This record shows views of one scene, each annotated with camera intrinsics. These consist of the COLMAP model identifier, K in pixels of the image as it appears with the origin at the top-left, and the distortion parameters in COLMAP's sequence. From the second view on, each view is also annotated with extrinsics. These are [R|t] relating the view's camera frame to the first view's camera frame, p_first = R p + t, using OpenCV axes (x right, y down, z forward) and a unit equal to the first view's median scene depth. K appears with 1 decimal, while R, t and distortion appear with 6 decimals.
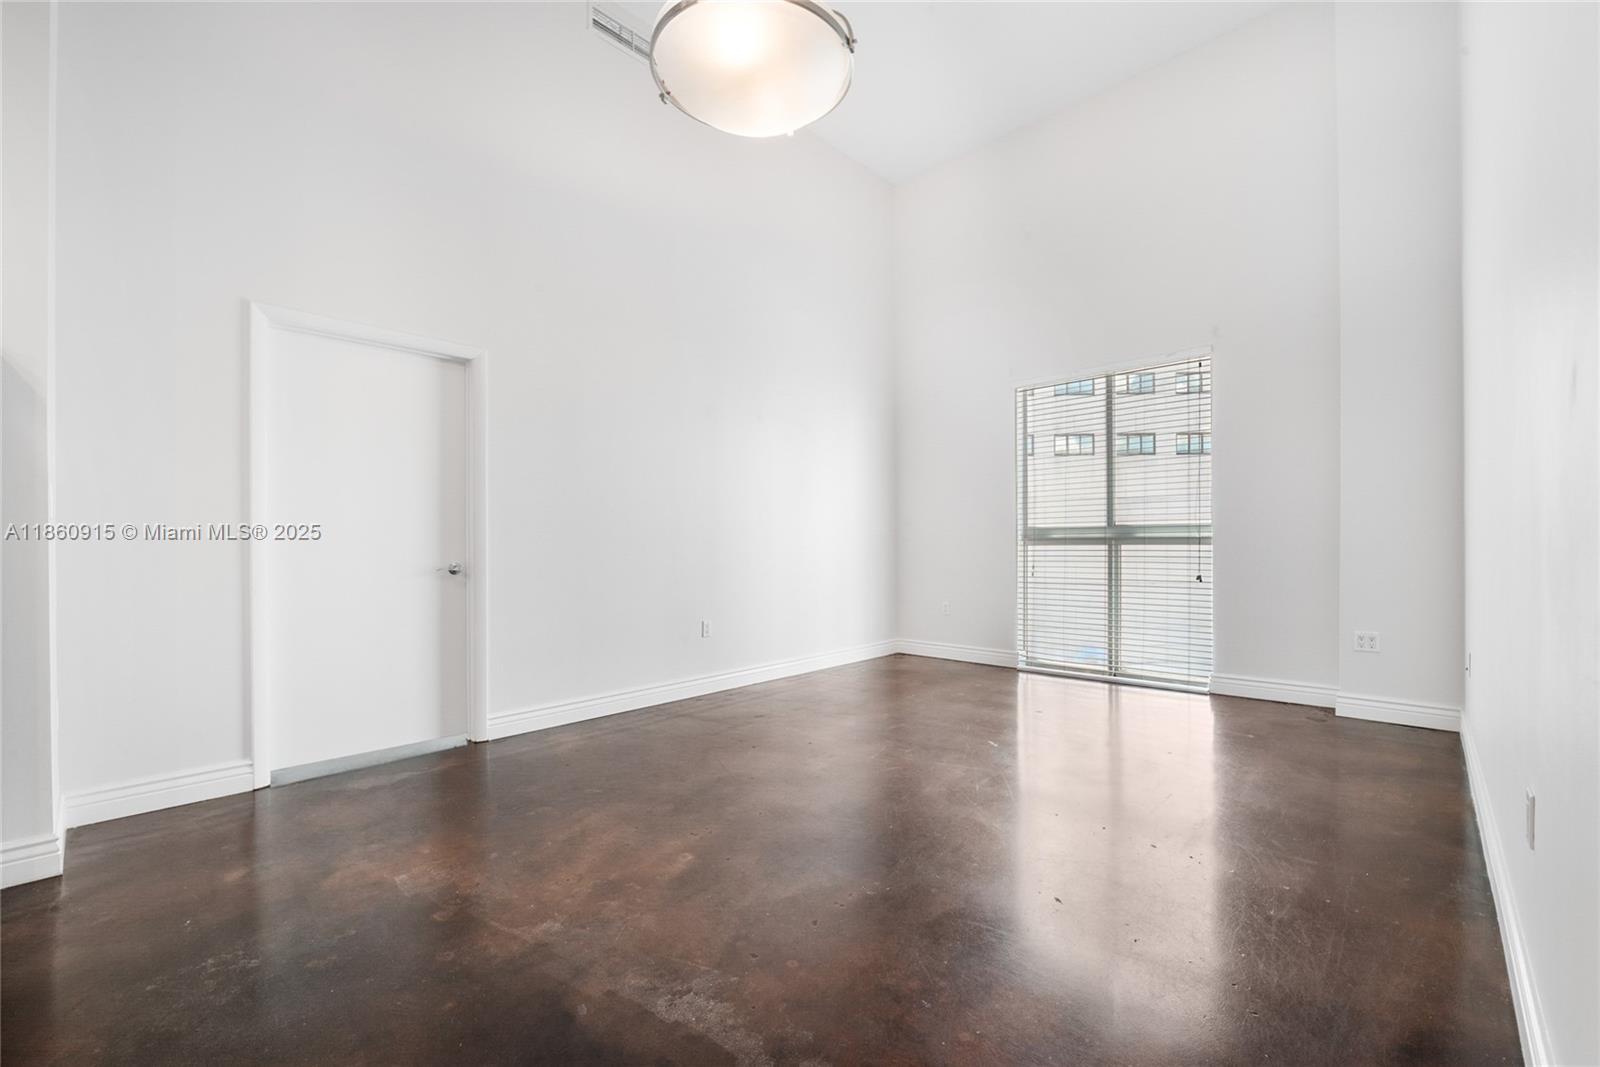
lens RADIAL K [[658.6, 0, 808.0], [0, 658.6, 548.7], [0, 0, 1]] dist [0.001319, 0.000143]
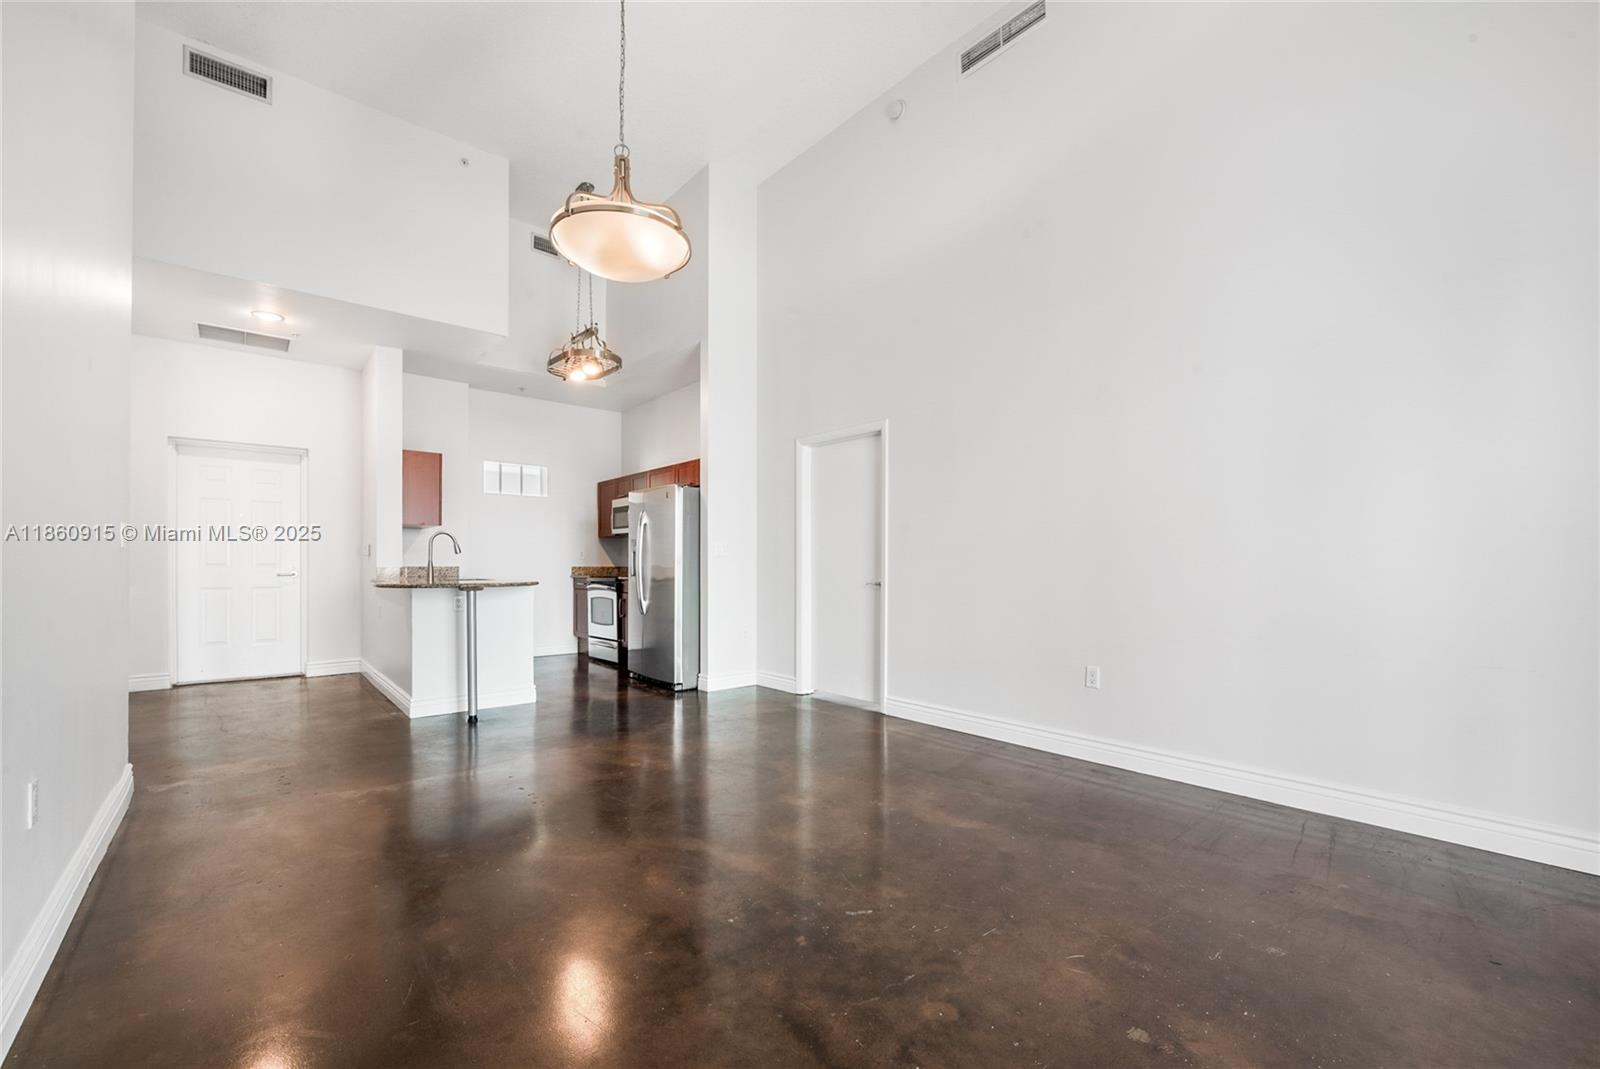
lens RADIAL K [[648.9, 0, 798.6], [0, 648.9, 563.3], [0, 0, 1]] dist [-0.000501, 0.000003]
pose [[-0.107628, 0.003690, -0.994184, 1.212576], [-0.003799, 0.999984, 0.004123, -0.023341], [0.994184, 0.004220, -0.107612, 1.408505]]
